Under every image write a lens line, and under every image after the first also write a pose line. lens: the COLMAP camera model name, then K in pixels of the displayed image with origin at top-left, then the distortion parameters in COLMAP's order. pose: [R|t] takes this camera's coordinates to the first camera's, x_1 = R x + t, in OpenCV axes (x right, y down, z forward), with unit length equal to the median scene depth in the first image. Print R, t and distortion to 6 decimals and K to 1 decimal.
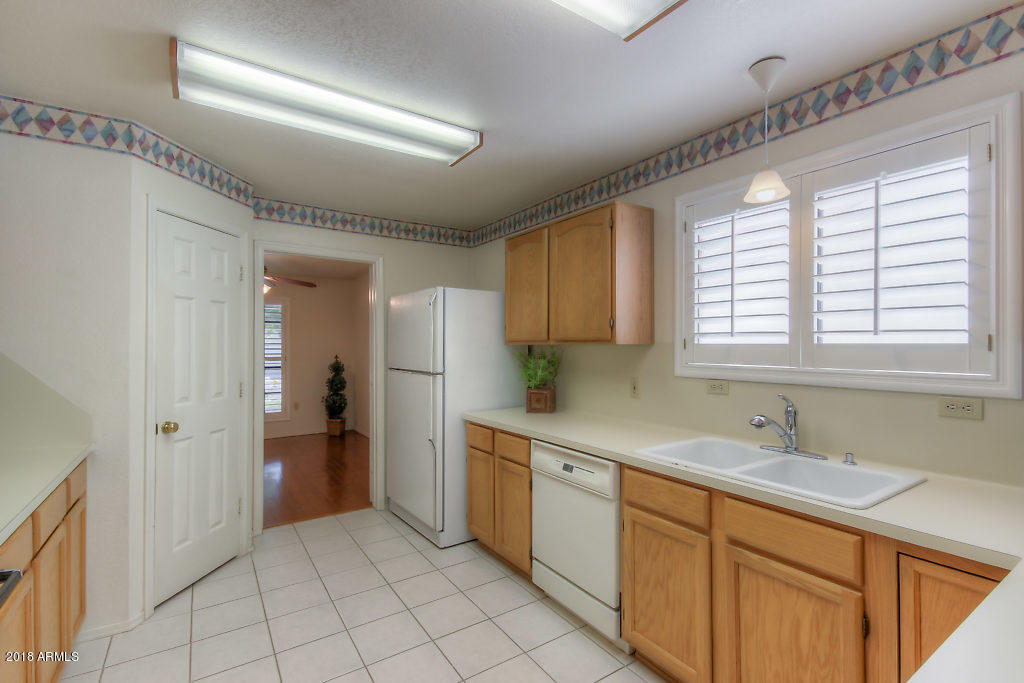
lens RADIAL K [[470.2, 0, 512.0], [0, 470.2, 341.5], [0, 0, 1]] dist [0.018262, -0.000402]
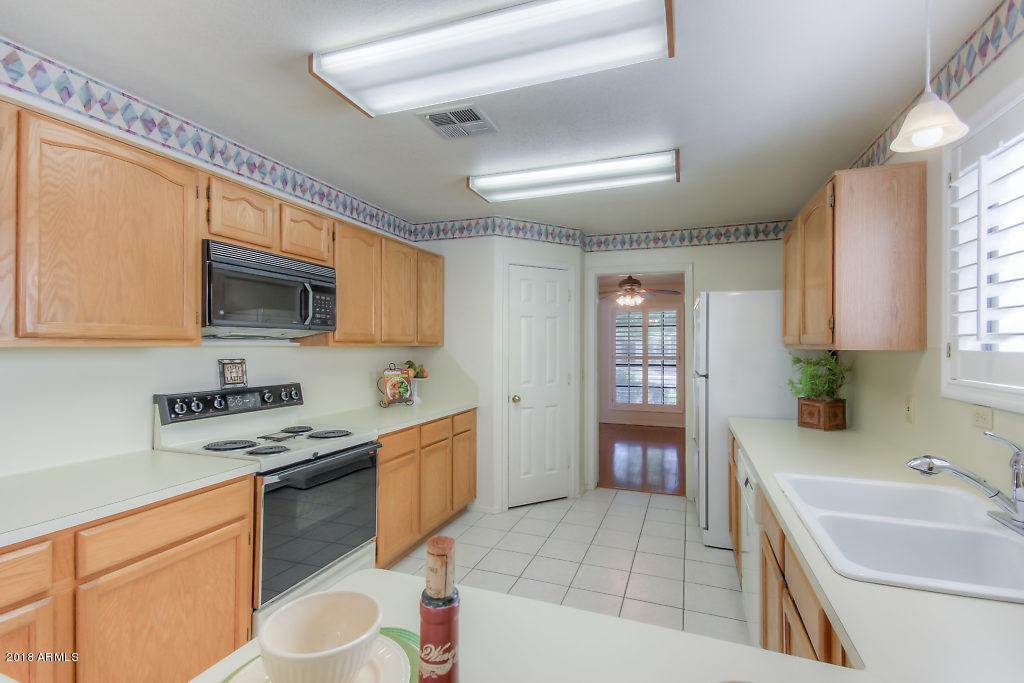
lens RADIAL K [[465.1, 0, 512.0], [0, 465.1, 341.5], [0, 0, 1]] dist [-0.000517, -0.000072]
pose [[0.579705, -0.003799, -0.814818, 0.515761], [0.004787, 0.999988, -0.001257, -0.009475], [0.814812, -0.003173, 0.579716, 0.079459]]
